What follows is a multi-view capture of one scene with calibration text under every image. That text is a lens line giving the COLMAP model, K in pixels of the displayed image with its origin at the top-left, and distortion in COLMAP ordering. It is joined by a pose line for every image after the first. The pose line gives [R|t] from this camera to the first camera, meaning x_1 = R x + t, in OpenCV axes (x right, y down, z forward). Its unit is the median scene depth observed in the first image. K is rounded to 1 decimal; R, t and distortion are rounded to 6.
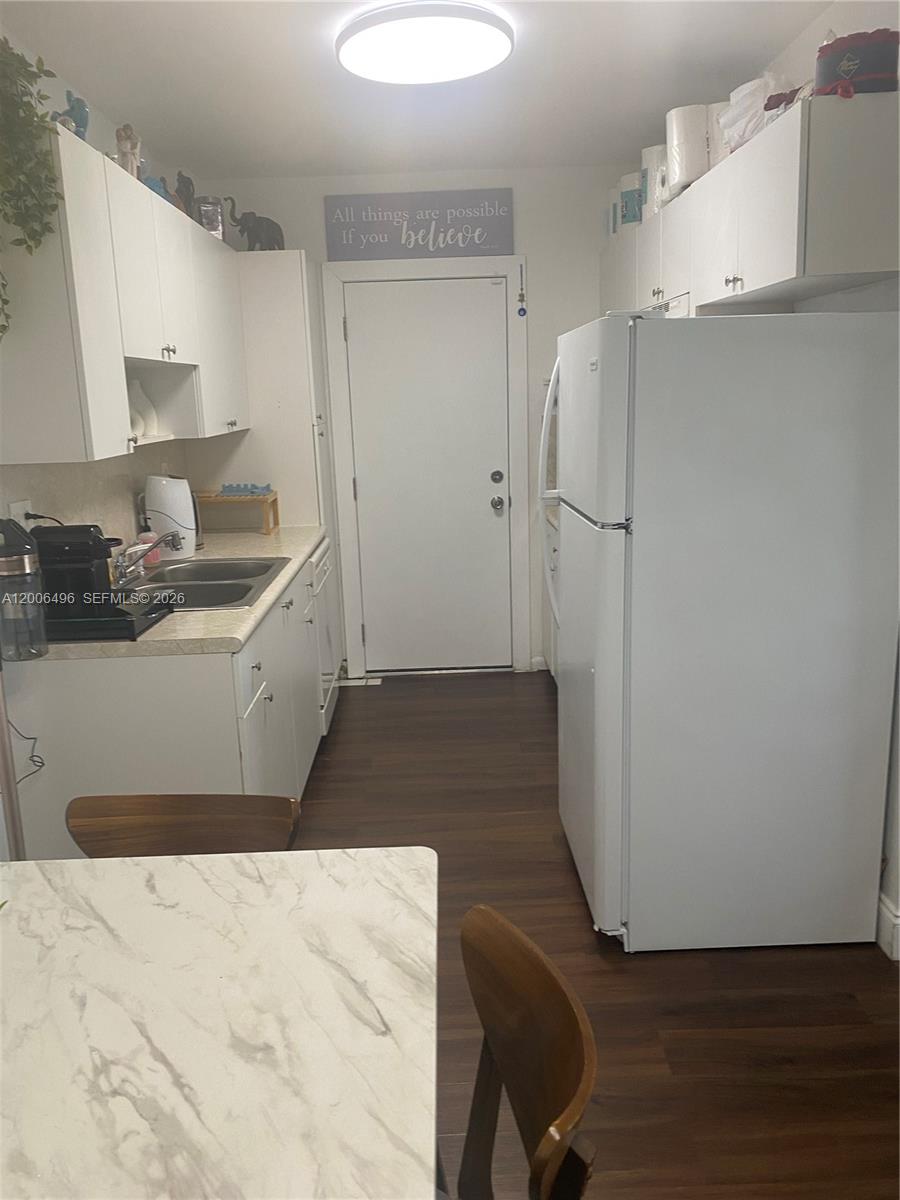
lens RADIAL K [[918.9, 0, 450.0], [0, 918.9, 600.0], [0, 0, 1]] dist [0.007958, 0.001346]
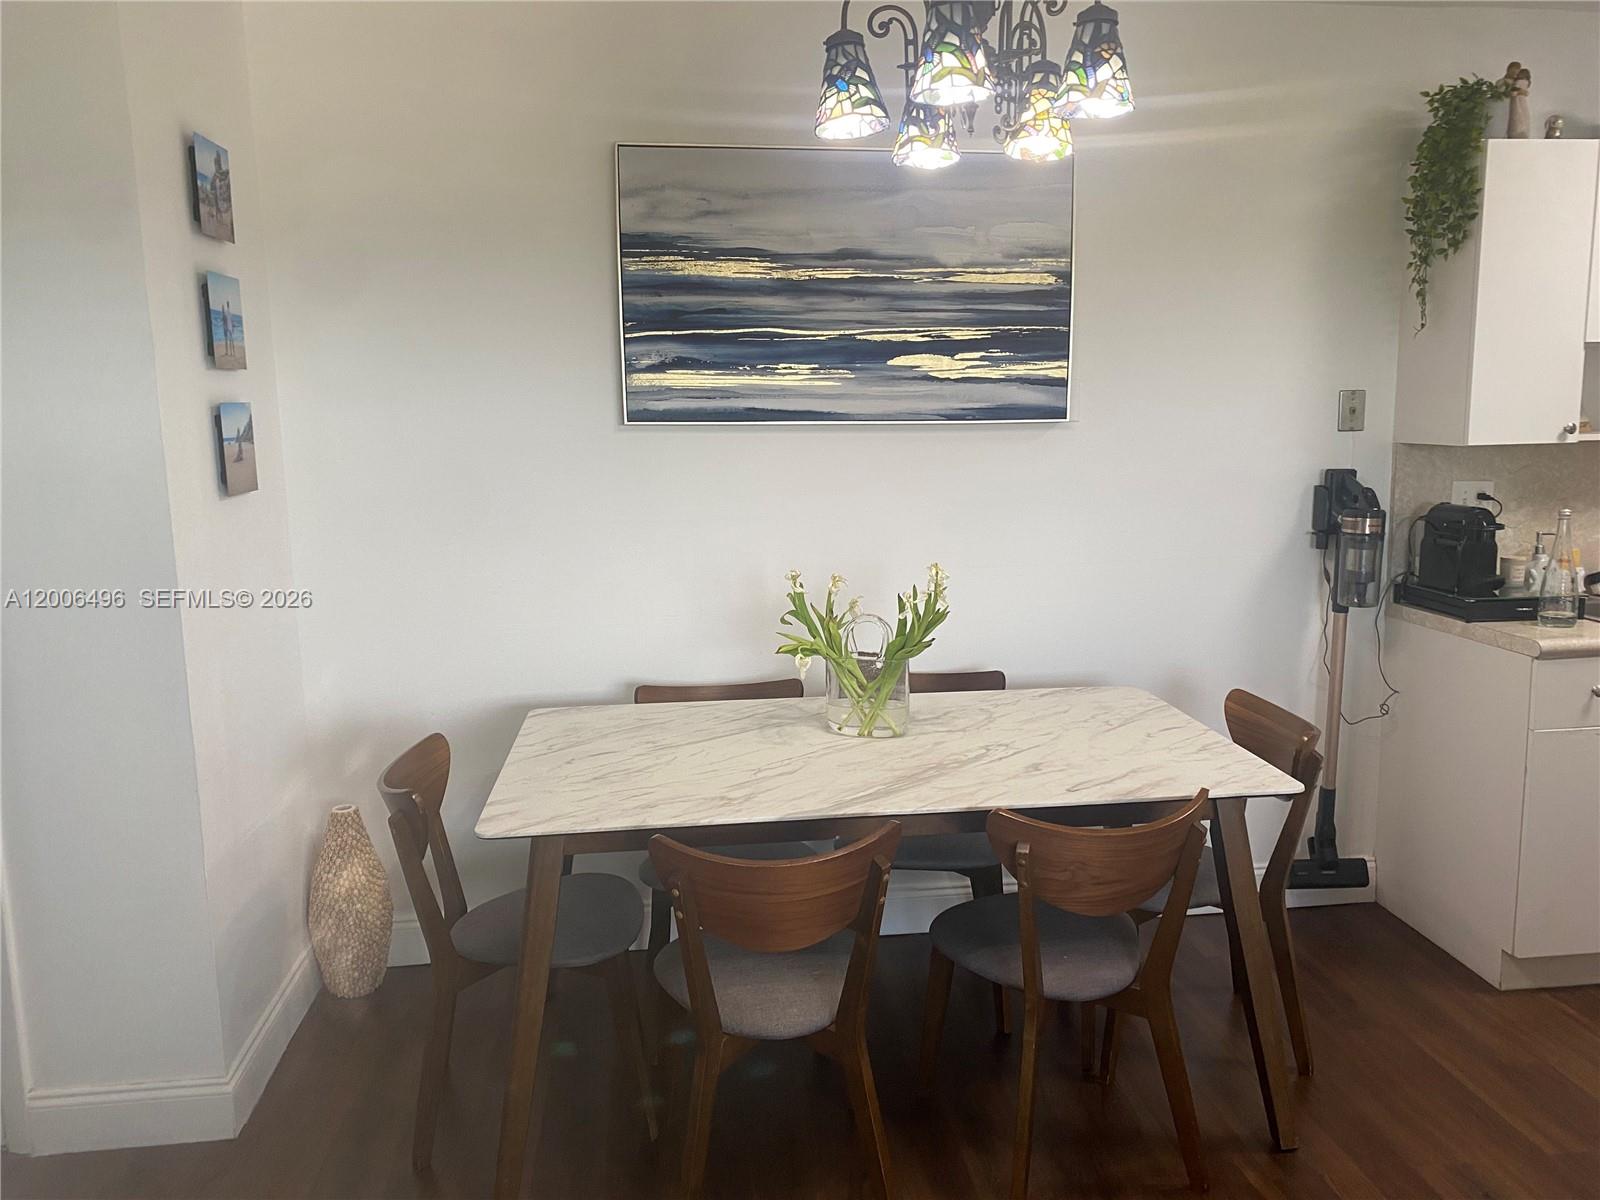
lens RADIAL K [[1225.3, 0, 802.2], [0, 1225.3, 588.0], [0, 0, 1]] dist [0.007958, 0.001346]
pose [[0.105406, 0.184049, -0.977249, 0.632535], [-0.209119, 0.964851, 0.159158, -0.038462], [0.972193, 0.187585, 0.140189, 0.058405]]
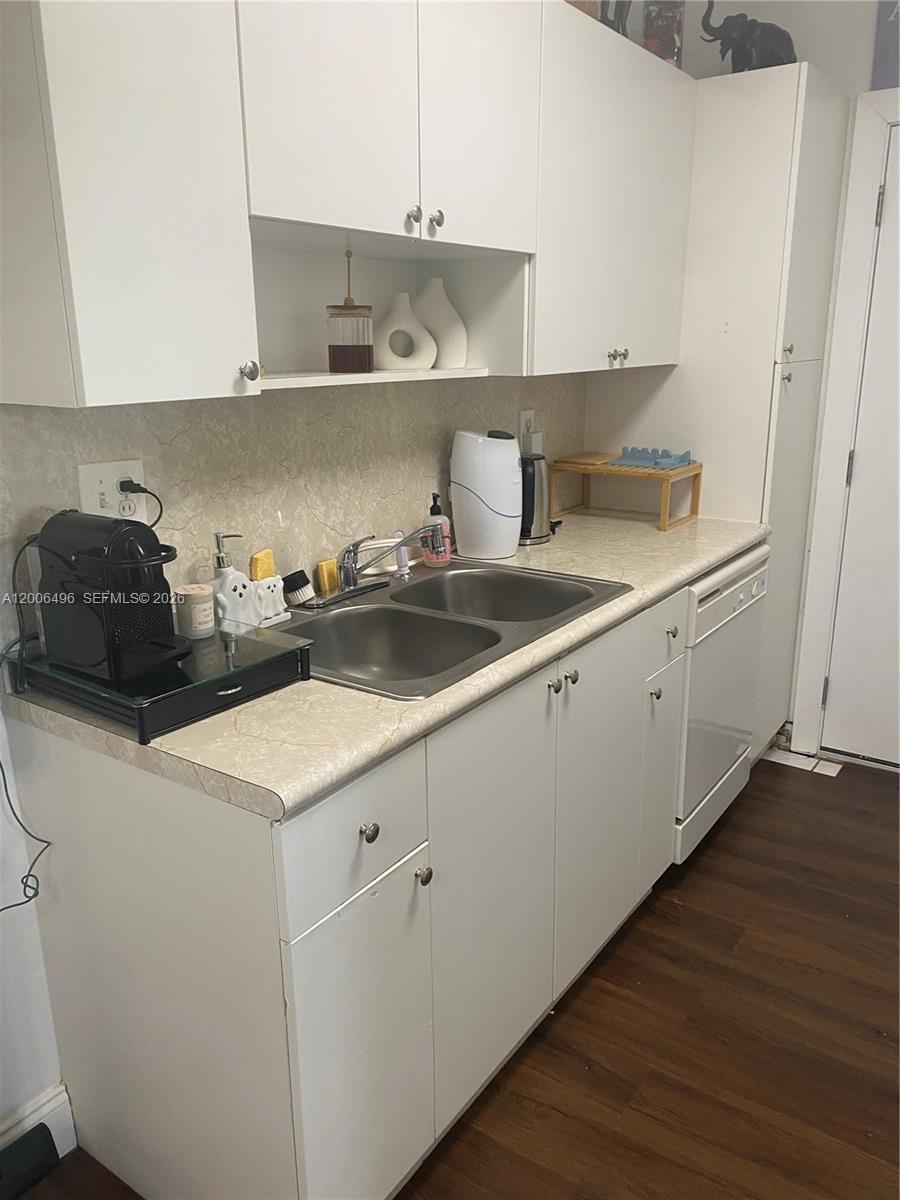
lens RADIAL K [[918.6, 0, 450.0], [0, 918.6, 600.0], [0, 0, 1]] dist [0.058352, -0.062519]
pose [[0.809068, 0.185060, -0.557819, 0.065494], [-0.148131, 0.982700, 0.111165, -0.088718], [0.568741, -0.007310, 0.822484, 0.456839]]
